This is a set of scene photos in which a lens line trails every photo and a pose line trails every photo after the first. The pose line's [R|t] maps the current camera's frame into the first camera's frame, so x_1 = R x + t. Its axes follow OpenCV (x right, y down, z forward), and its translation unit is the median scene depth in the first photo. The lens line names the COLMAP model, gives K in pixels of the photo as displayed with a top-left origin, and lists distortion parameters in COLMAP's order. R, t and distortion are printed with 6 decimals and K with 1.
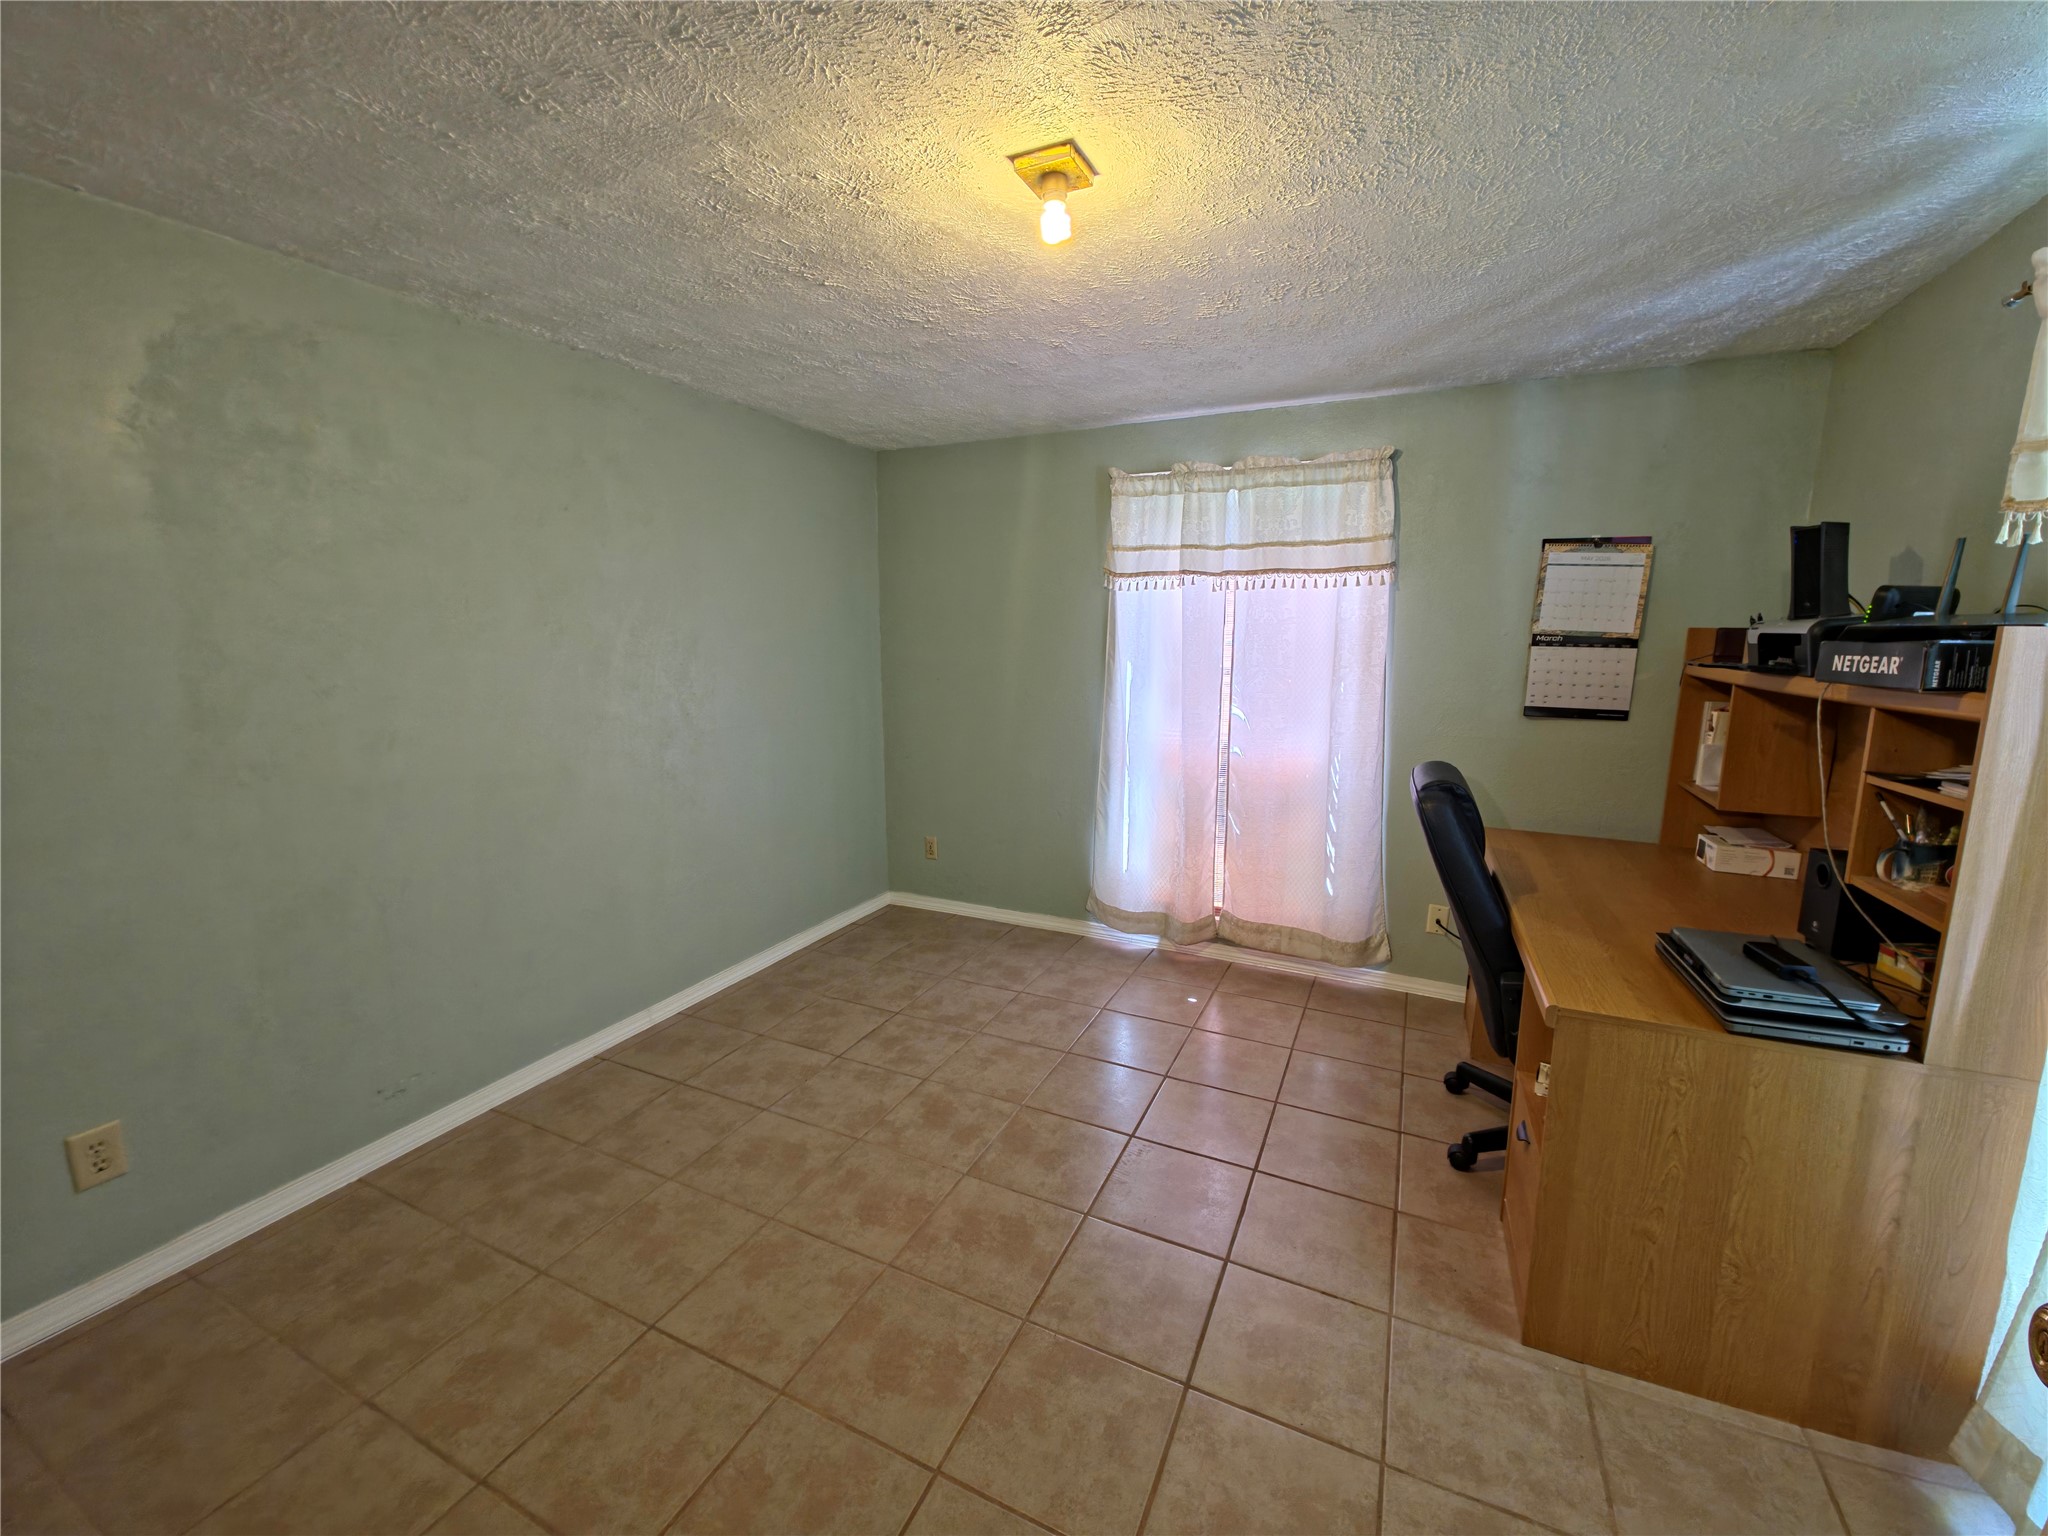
lens RADIAL K [[827.1, 0, 1039.2], [0, 827.1, 760.4], [0, 0, 1]] dist [0.007389, -0.002655]
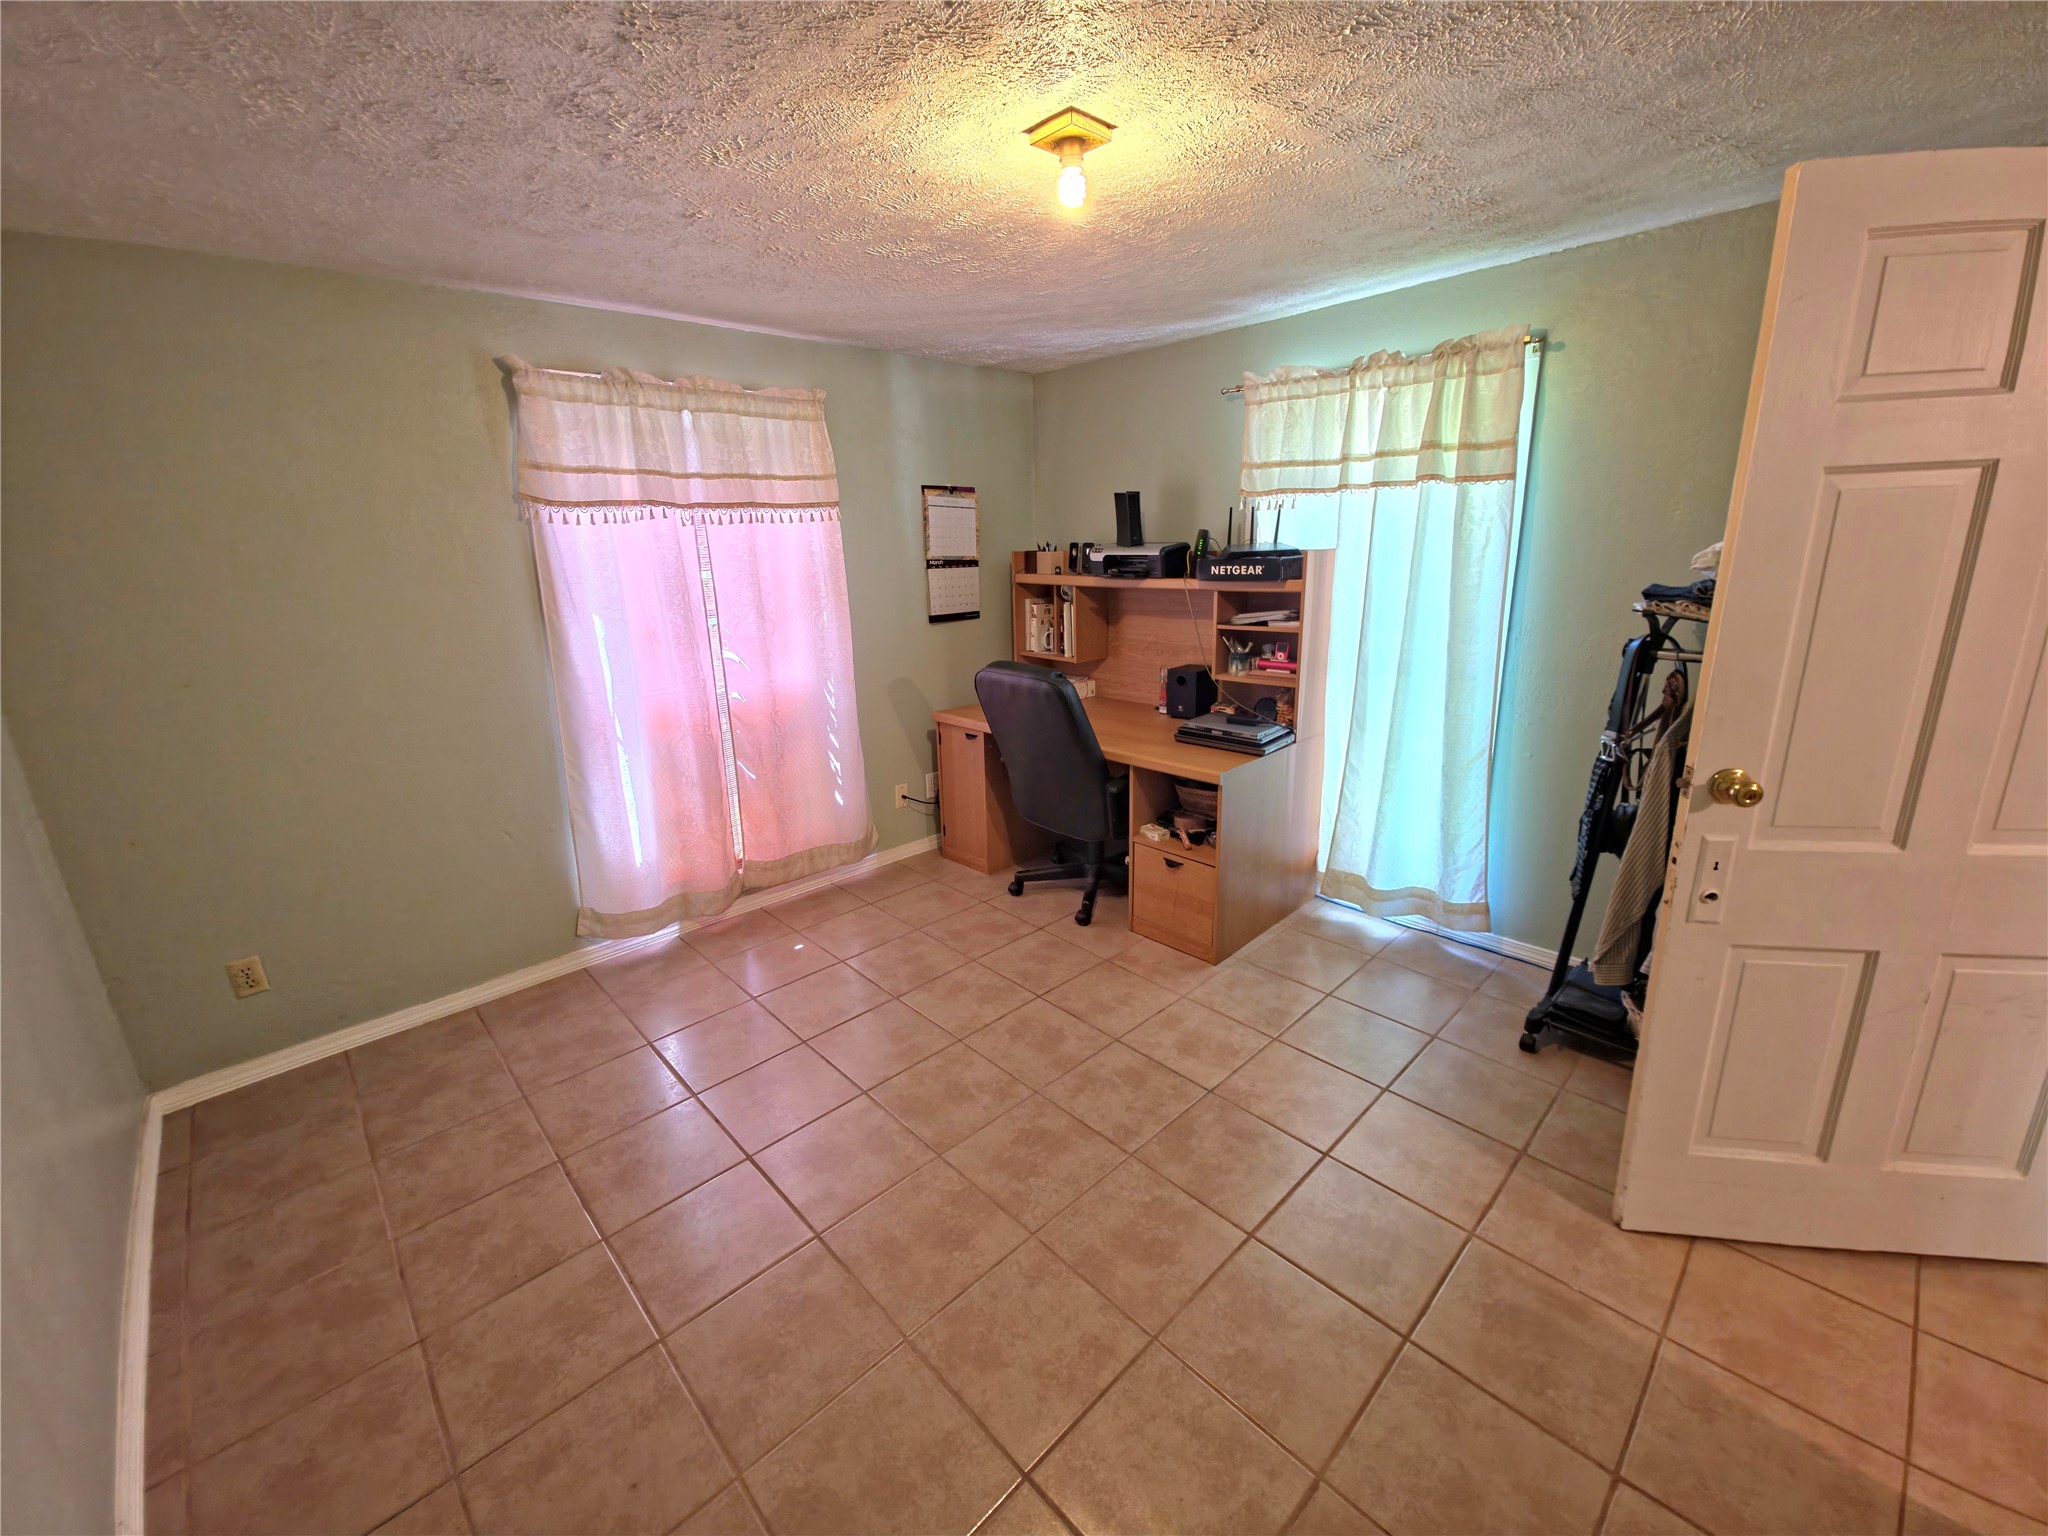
lens RADIAL K [[827.1, 0, 1034.0], [0, 827.1, 761.1], [0, 0, 1]] dist [0.007389, -0.002655]
pose [[0.350301, -0.262620, 0.899066, -0.555830], [0.173090, 0.961505, 0.213418, -0.089078], [-0.920505, 0.080859, 0.382273, 0.344879]]
